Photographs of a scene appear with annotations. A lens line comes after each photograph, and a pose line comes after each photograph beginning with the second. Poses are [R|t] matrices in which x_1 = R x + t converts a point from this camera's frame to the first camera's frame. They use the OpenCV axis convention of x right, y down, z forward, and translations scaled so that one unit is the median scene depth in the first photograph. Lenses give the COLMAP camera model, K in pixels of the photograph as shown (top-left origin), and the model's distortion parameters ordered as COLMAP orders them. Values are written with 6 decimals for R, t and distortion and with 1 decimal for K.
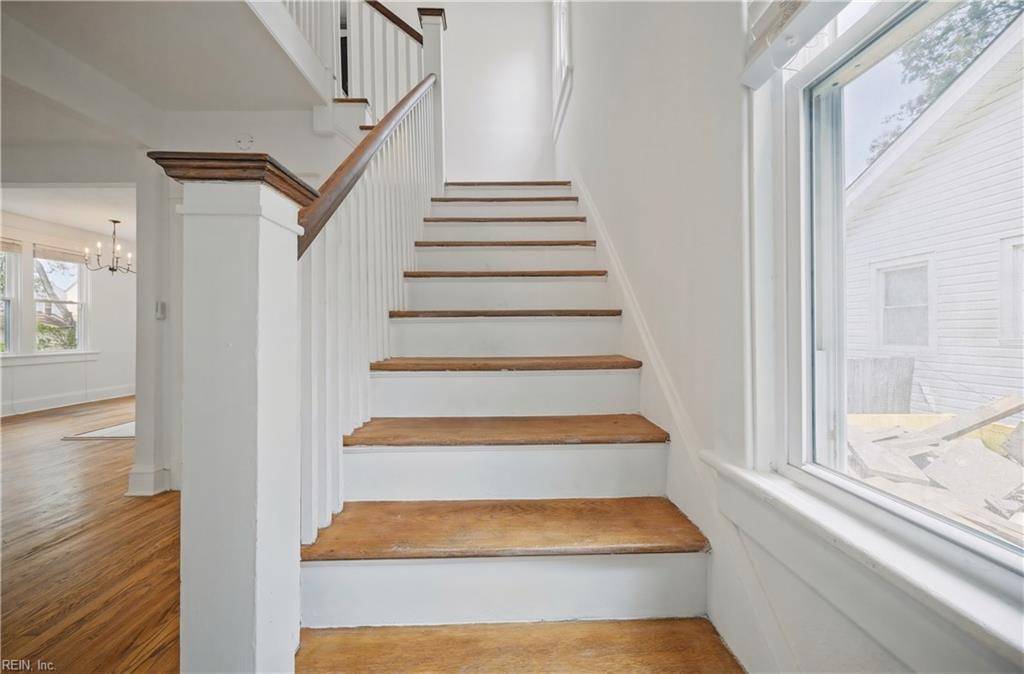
lens RADIAL K [[406.7, 0, 514.9], [0, 406.7, 335.2], [0, 0, 1]] dist [-0.000598, -0.000931]
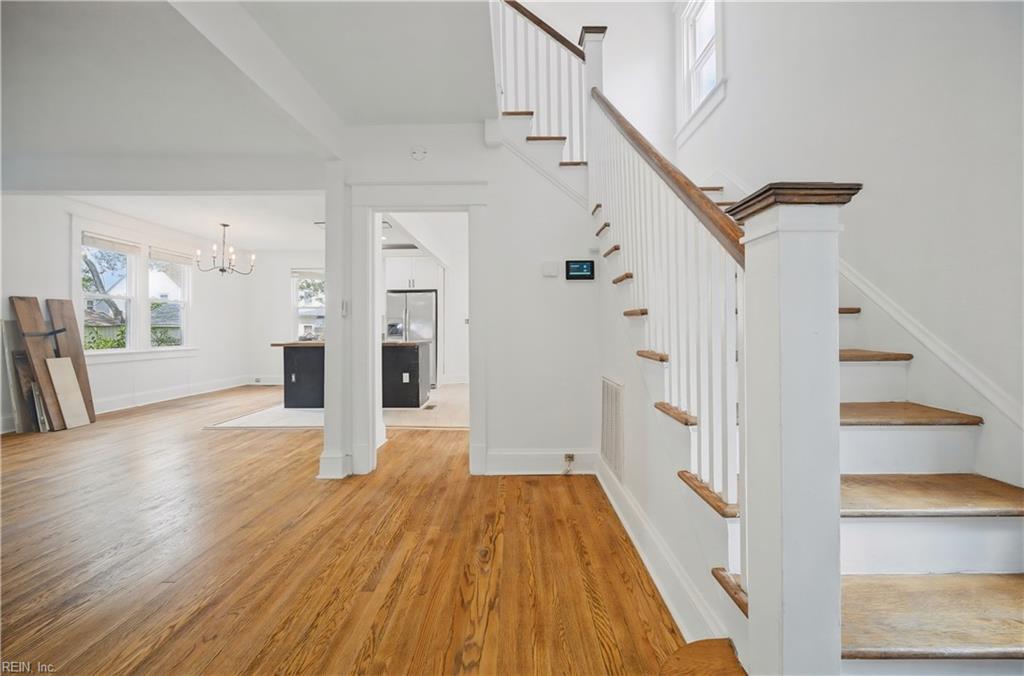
lens RADIAL K [[406.7, 0, 511.0], [0, 406.7, 332.7], [0, 0, 1]] dist [-0.000598, -0.000931]
pose [[0.999511, 0.002895, -0.031142, -0.401624], [-0.003036, 0.999985, -0.004482, 0.007487], [0.031129, 0.004575, 0.999505, -0.074949]]
